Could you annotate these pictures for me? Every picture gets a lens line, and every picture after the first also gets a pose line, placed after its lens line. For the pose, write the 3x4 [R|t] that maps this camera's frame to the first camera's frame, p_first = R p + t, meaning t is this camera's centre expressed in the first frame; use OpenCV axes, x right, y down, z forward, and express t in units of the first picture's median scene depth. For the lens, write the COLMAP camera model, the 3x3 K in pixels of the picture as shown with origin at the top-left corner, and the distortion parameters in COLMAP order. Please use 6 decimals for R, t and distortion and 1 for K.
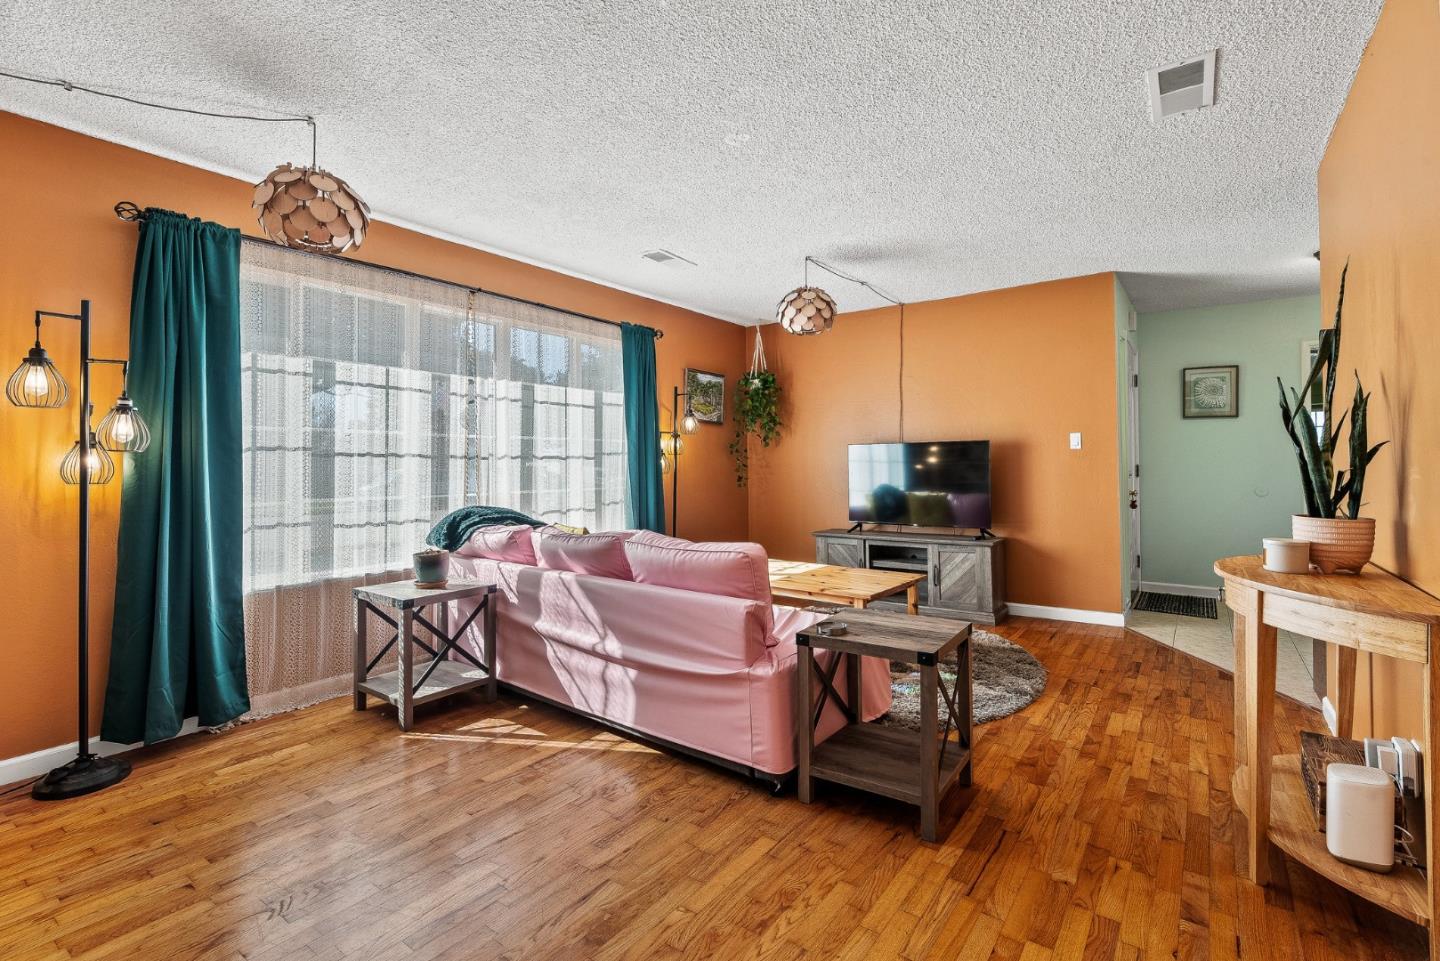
lens RADIAL K [[652.7, 0, 719.2], [0, 652.7, 474.0], [0, 0, 1]] dist [-0.002496, -0.000370]
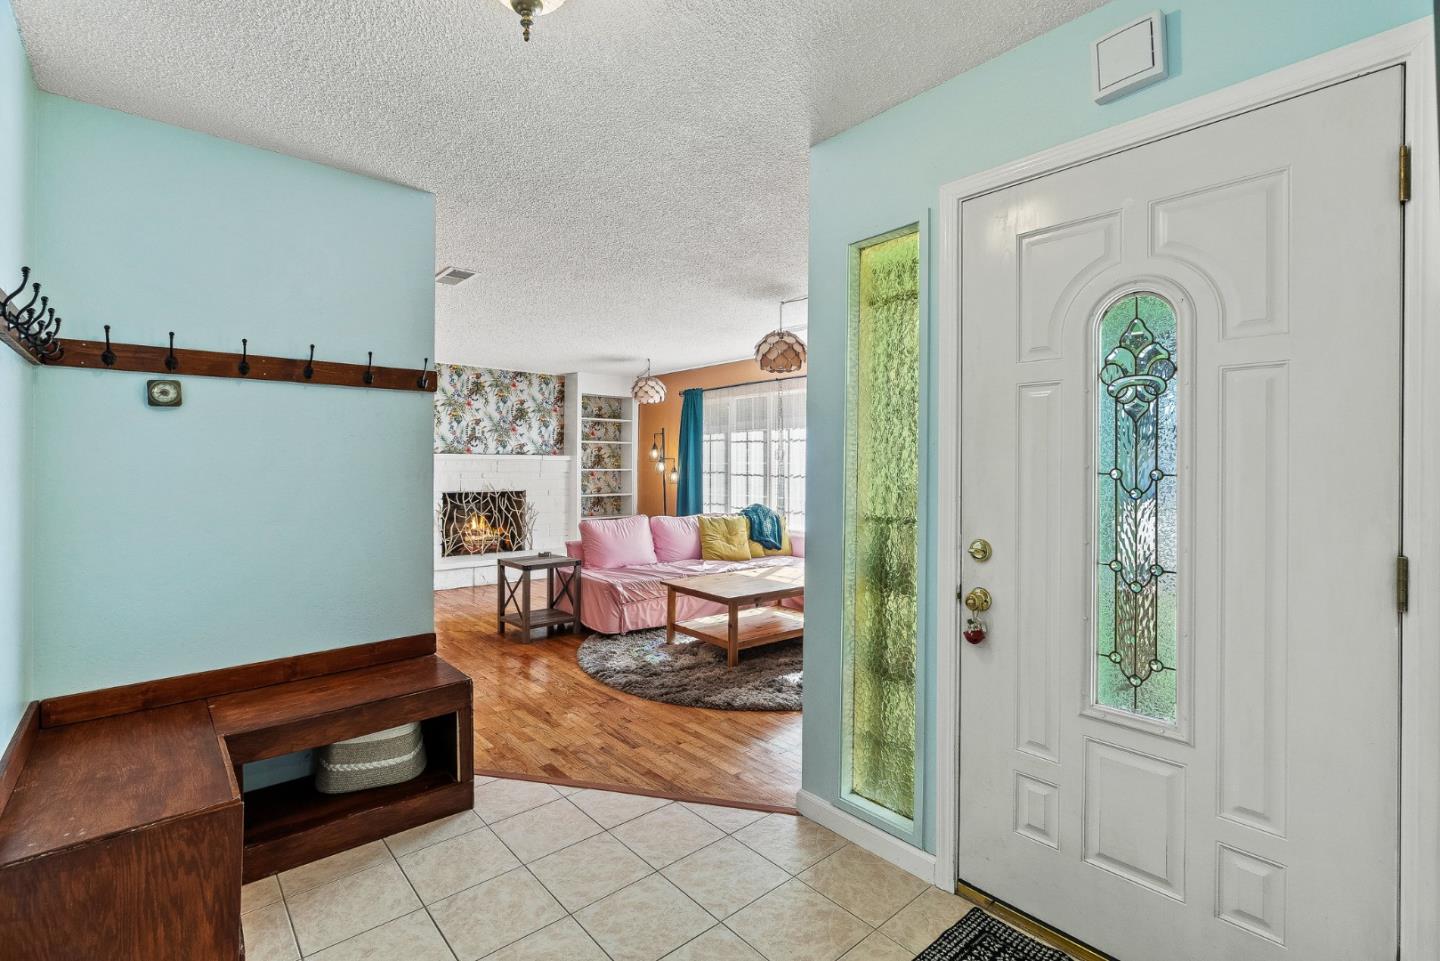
lens RADIAL K [[652.7, 0, 719.2], [0, 652.7, 474.0], [0, 0, 1]] dist [-0.002496, -0.000370]
pose [[-0.187094, -0.024933, -0.982025, 1.504660], [-0.037381, 0.999135, -0.018246, 0.006336], [0.981630, 0.033295, -0.187865, 1.358878]]
